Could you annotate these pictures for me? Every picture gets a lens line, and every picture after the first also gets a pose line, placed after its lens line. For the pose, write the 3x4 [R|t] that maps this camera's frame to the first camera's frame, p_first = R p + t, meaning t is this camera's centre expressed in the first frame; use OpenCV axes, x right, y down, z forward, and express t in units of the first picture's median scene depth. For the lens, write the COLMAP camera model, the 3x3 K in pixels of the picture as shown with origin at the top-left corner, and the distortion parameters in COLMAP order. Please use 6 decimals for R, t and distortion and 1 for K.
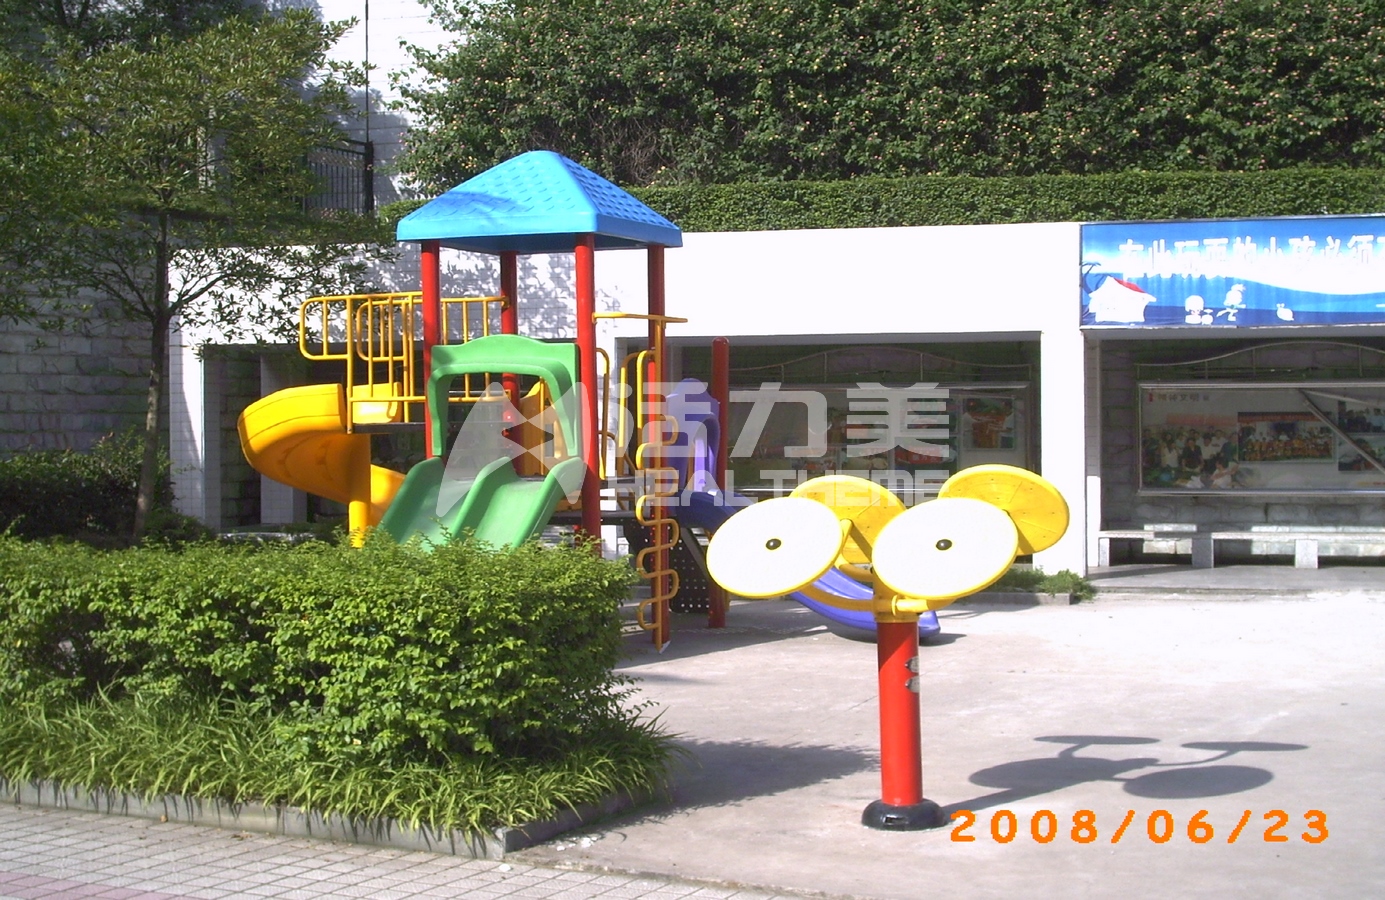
lens RADIAL K [[1972.8, 0, 627.0], [0, 1972.8, 428.4], [0, 0, 1]] dist [-0.091137, 0.105820]
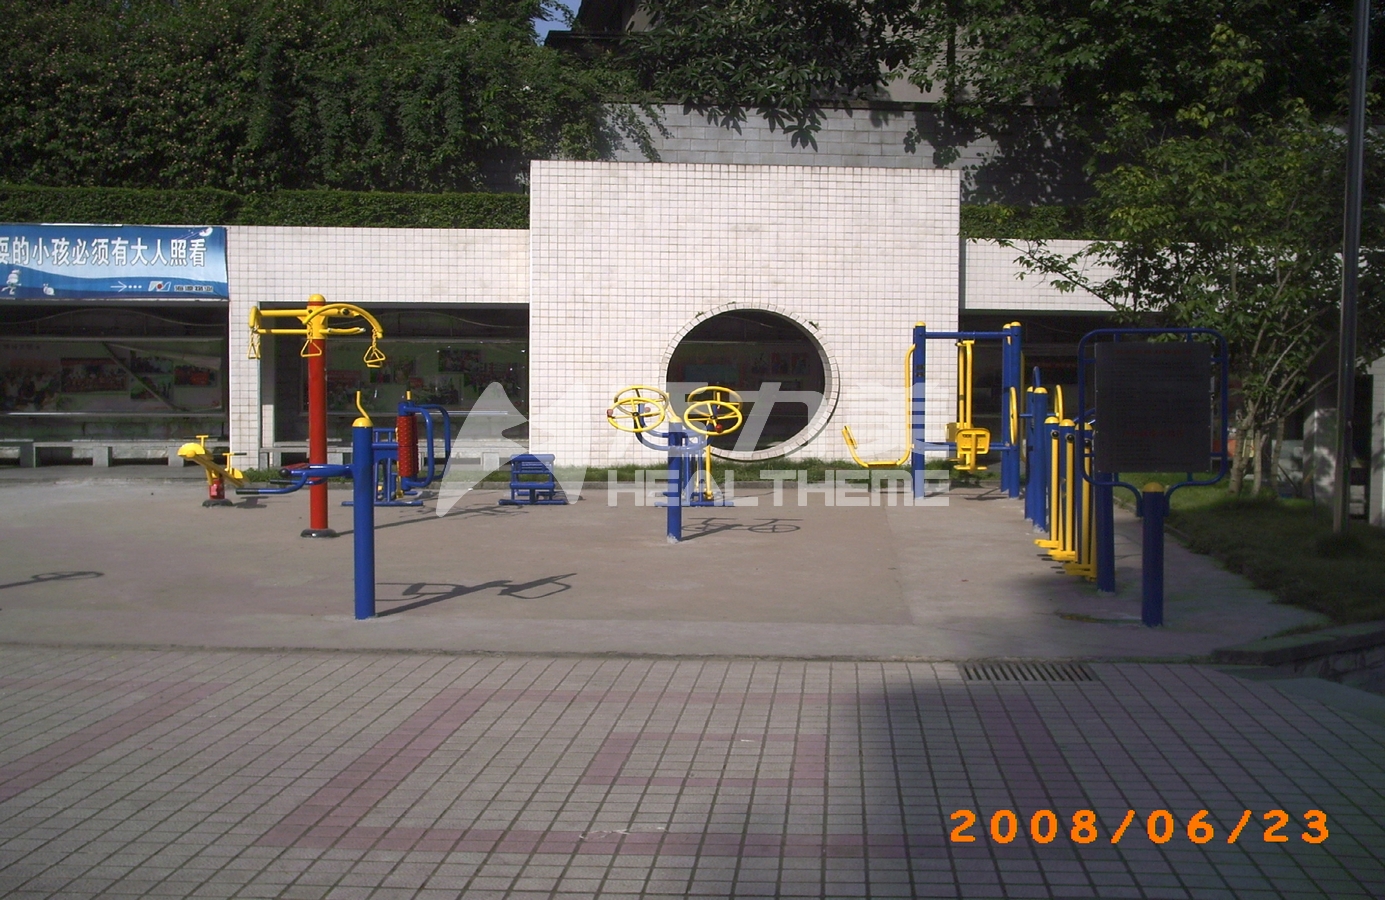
lens RADIAL K [[1699.2, 0, 692.5], [0, 1699.2, 450.0], [0, 0, 1]] dist [-0.108159, 0.234839]
pose [[0.906468, -0.010068, 0.422154, 0.211713], [-0.009755, 0.998950, 0.044770, -0.000588], [-0.422161, -0.044700, 0.905418, -0.299360]]
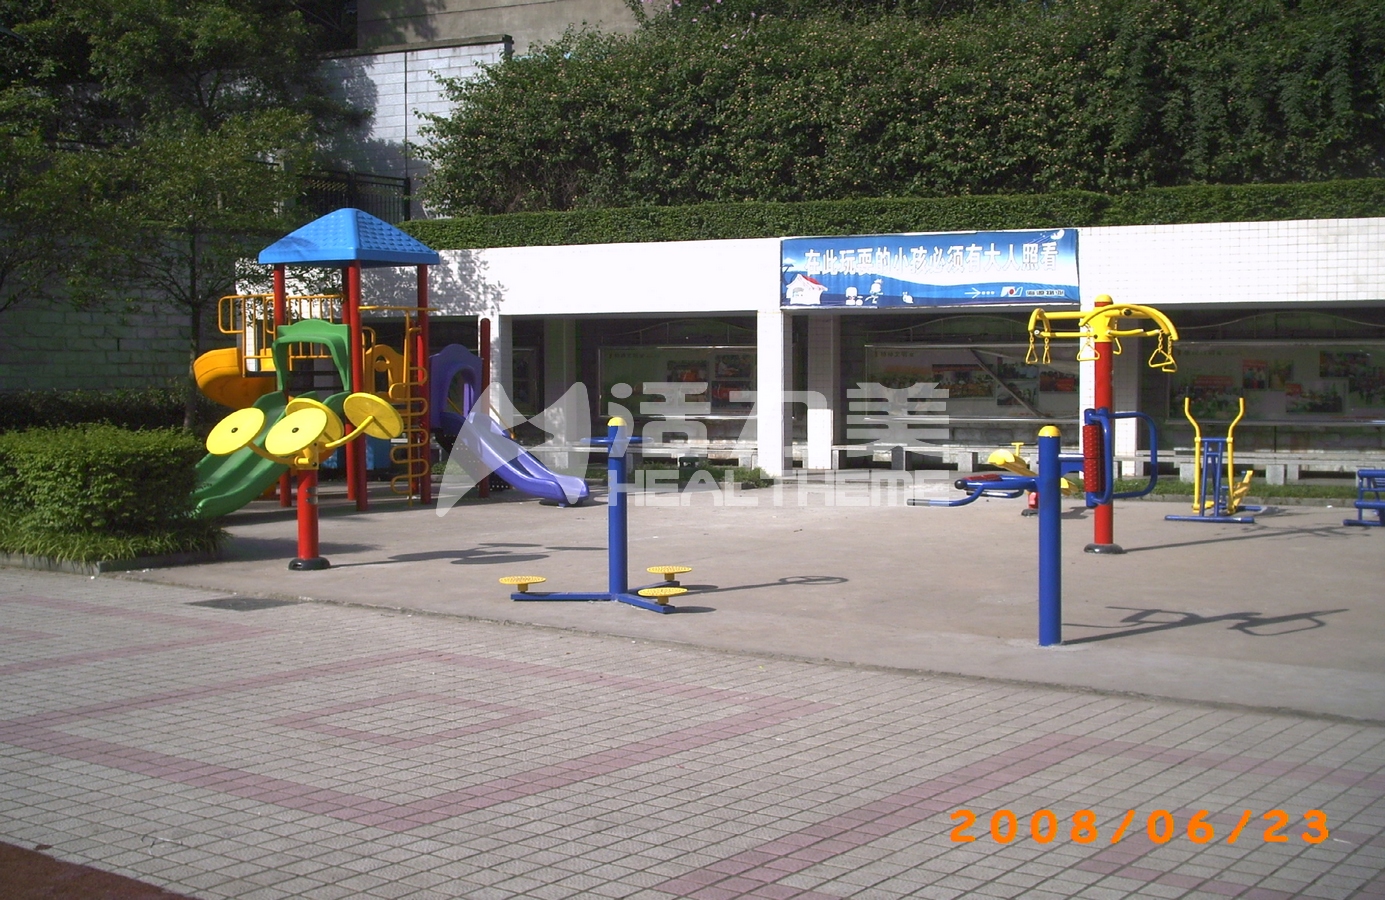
lens RADIAL K [[1699.2, 0, 692.5], [0, 1699.2, 450.0], [0, 0, 1]] dist [-0.108159, 0.234839]
pose [[0.990183, 0.009108, -0.139480, 0.311549], [-0.002911, 0.999002, 0.044569, -0.000492], [0.139747, -0.043725, 0.989221, -0.269252]]
